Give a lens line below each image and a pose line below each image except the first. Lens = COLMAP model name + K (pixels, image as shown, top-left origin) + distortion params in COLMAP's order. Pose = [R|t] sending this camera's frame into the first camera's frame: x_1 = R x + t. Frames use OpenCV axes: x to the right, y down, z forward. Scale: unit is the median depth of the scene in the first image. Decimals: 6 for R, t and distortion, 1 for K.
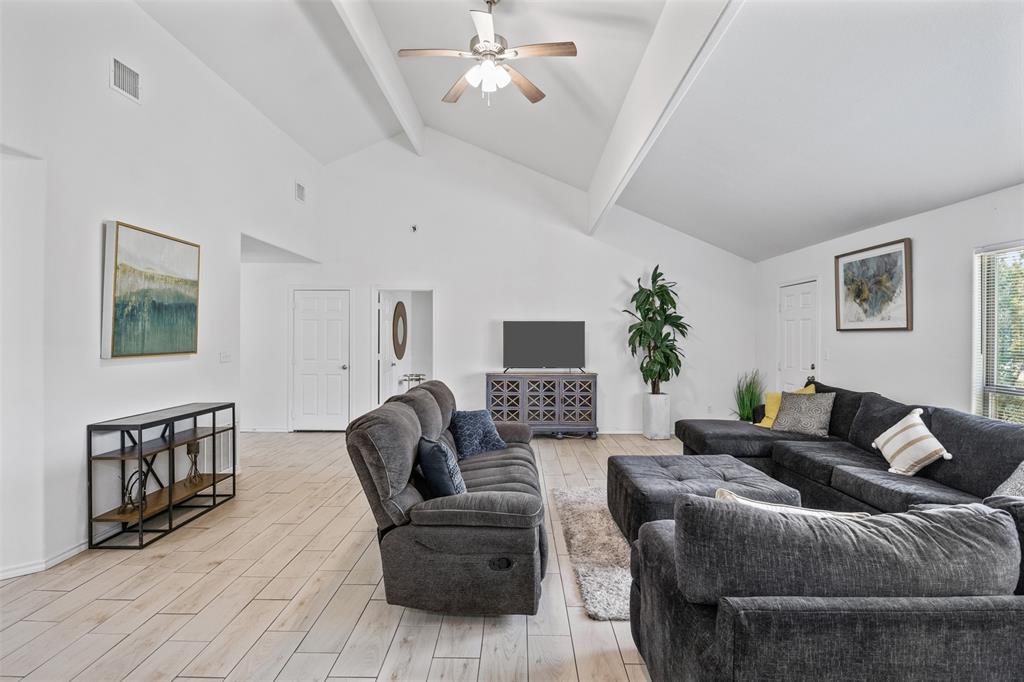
lens RADIAL K [[514.2, 0, 511.9], [0, 514.2, 333.6], [0, 0, 1]] dist [-0.006464, -0.000432]
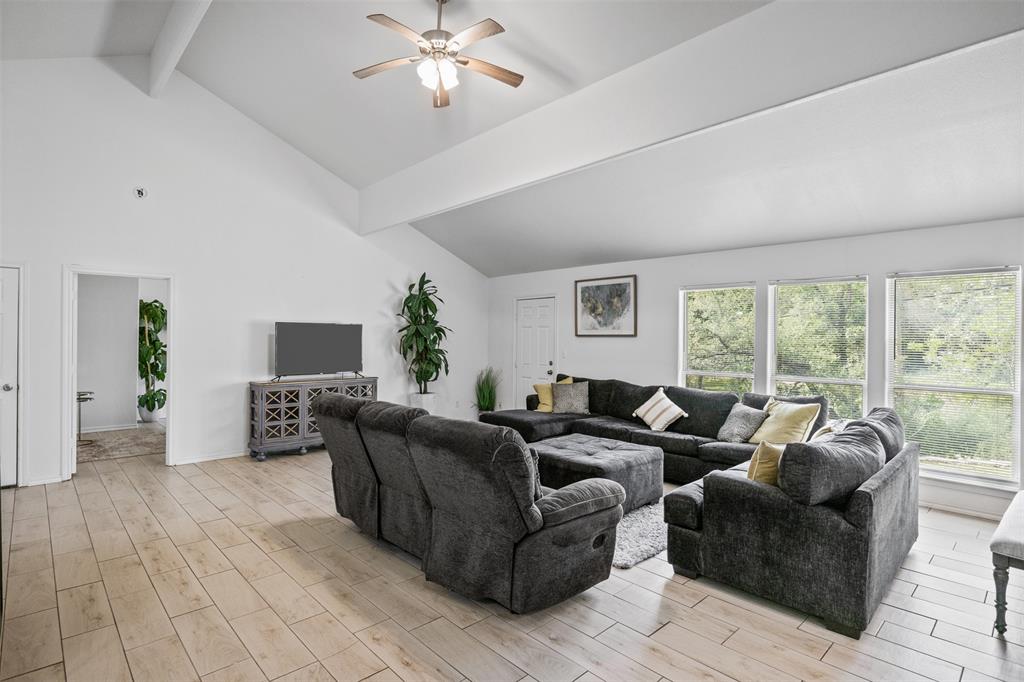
lens RADIAL K [[514.2, 0, 511.9], [0, 514.2, 333.6], [0, 0, 1]] dist [-0.006464, -0.000432]
pose [[0.721857, 0.008975, 0.691984, -0.434685], [-0.006580, 0.999960, -0.006105, -0.002546], [-0.692011, -0.000147, 0.721887, 0.140201]]
